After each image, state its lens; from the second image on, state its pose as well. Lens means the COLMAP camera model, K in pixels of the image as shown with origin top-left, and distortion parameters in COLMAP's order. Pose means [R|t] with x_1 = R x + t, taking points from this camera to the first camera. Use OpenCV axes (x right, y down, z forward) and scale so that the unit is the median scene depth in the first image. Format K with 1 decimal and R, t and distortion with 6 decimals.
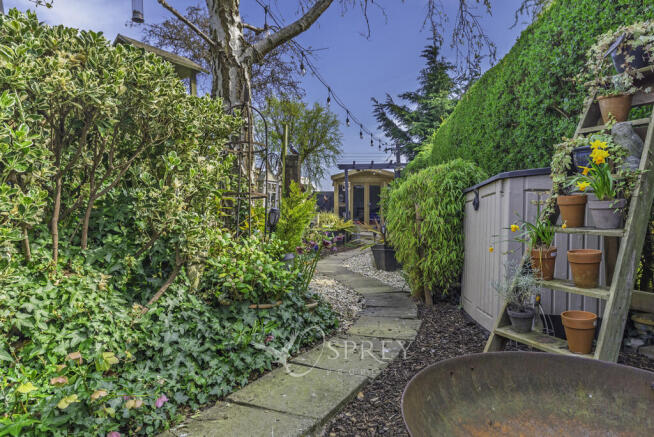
lens RADIAL K [[407.0, 0, 327.6], [0, 407.0, 218.0], [0, 0, 1]] dist [0.004132, -0.001299]
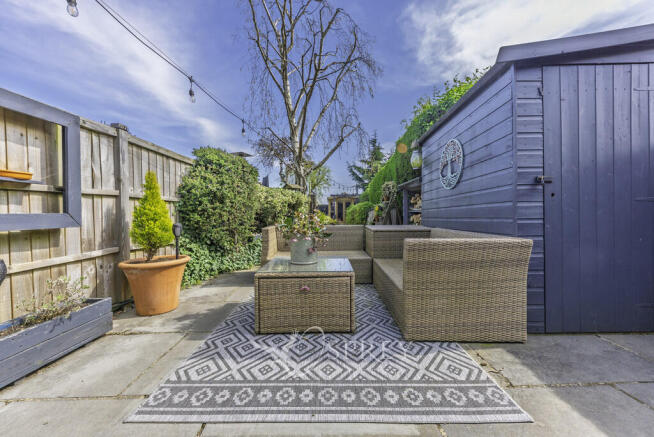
lens RADIAL K [[247.5, 0, 324.4], [0, 247.5, 218.5], [0, 0, 1]] dist [0.000204, 0.000014]
pose [[0.999989, 0.000924, 0.004642, -0.011273], [-0.000956, 0.999976, 0.006871, -0.004986], [-0.004636, -0.006876, 0.999966, -0.301127]]
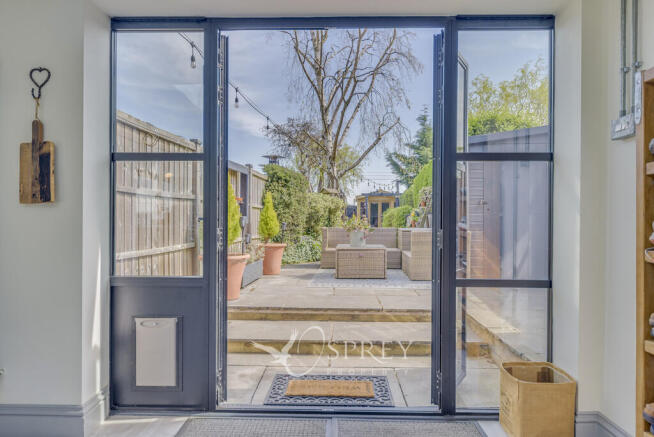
lens RADIAL K [[407.0, 0, 327.7], [0, 407.0, 220.9], [0, 0, 1]] dist [0.004132, -0.001299]
pose [[0.999008, 0.015756, -0.041649, -0.033176], [-0.016059, 0.999847, -0.006950, -0.001029], [0.041533, 0.007612, 0.999108, -0.538297]]
